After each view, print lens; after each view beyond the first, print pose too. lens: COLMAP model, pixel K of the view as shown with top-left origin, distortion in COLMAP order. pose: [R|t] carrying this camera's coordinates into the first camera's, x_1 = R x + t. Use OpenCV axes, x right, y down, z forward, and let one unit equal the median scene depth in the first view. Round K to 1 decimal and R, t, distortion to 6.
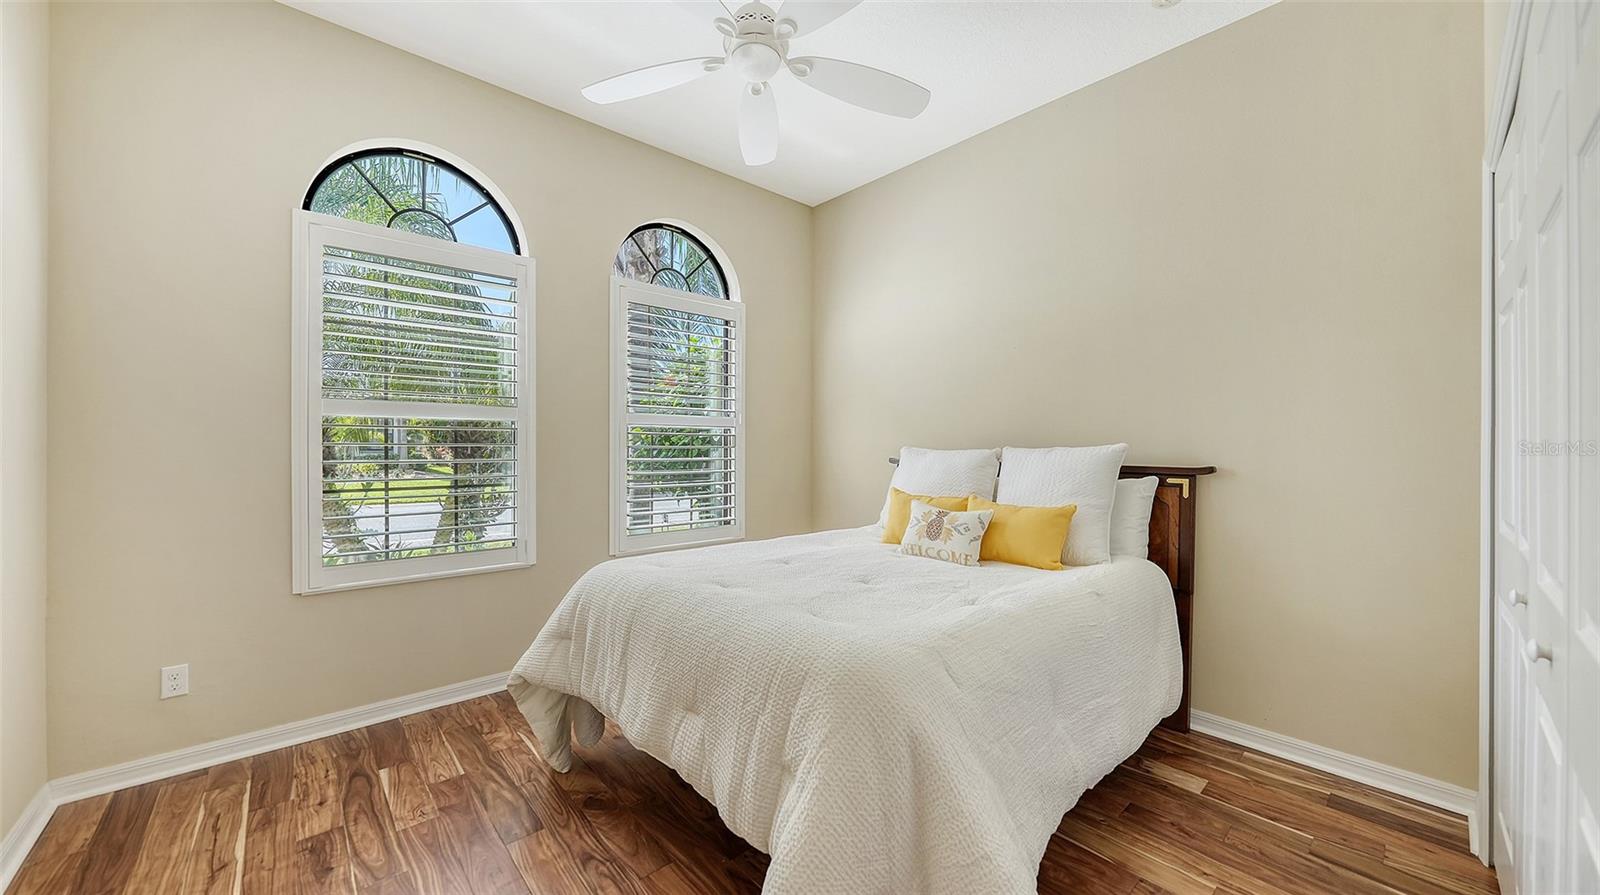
lens RADIAL K [[571.8, 0, 789.0], [0, 571.8, 448.3], [0, 0, 1]] dist [0.000112, 0.000000]
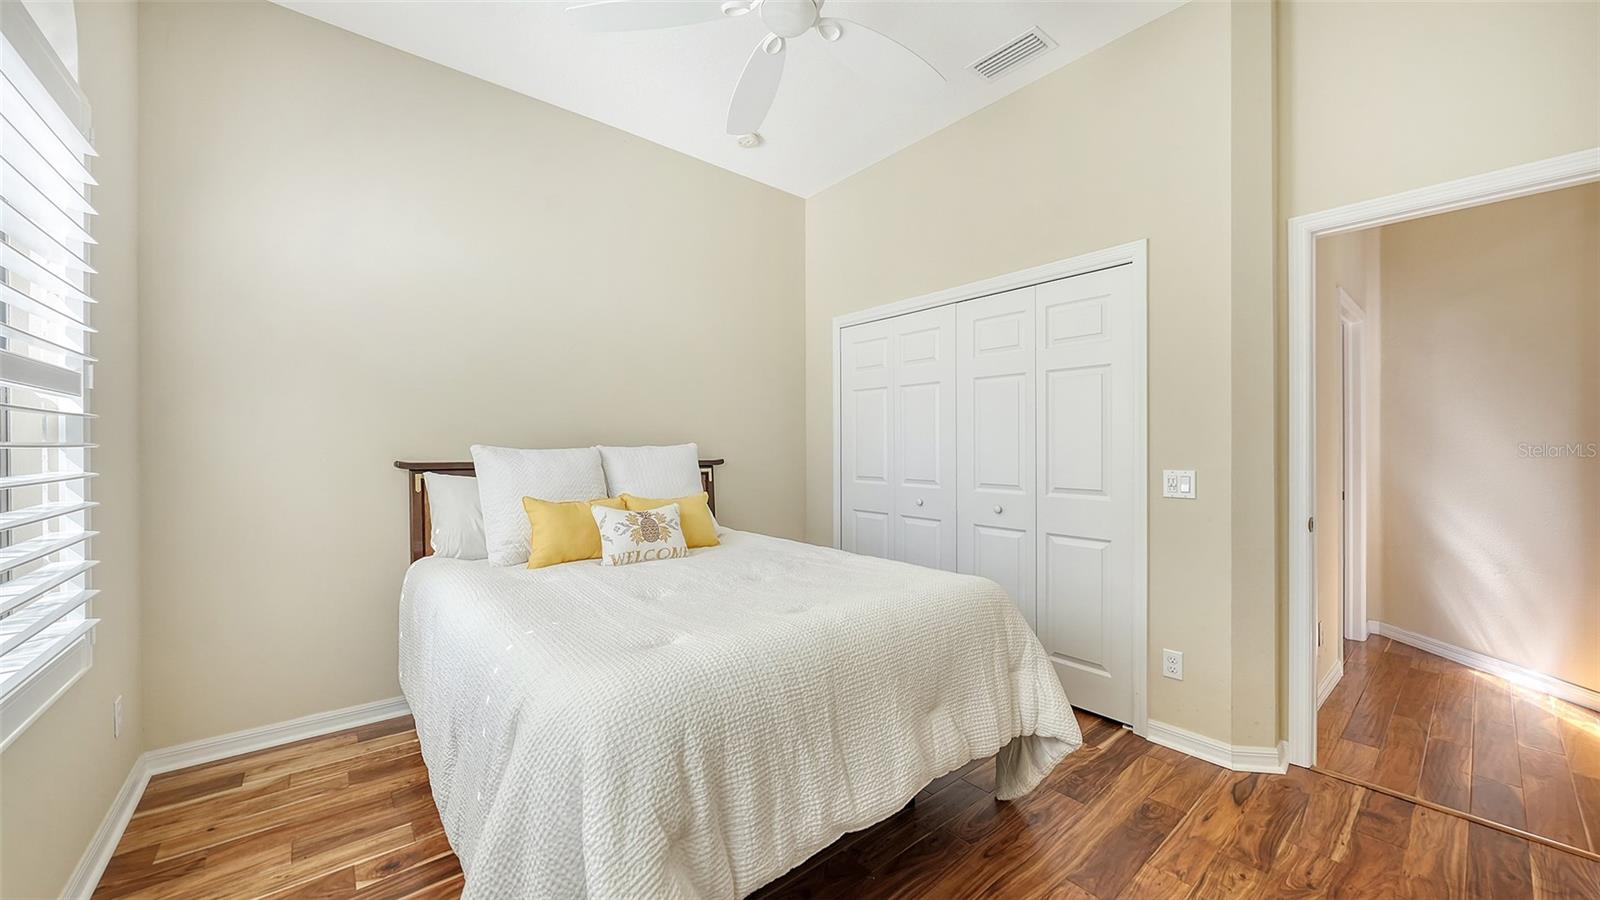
lens RADIAL K [[571.8, 0, 789.8], [0, 571.8, 447.3], [0, 0, 1]] dist [0.000112, 0.000000]
pose [[0.037967, -0.001370, 0.999278, -0.722791], [0.005773, 0.999983, 0.001152, 0.000415], [-0.999262, 0.005725, 0.037974, 0.740222]]
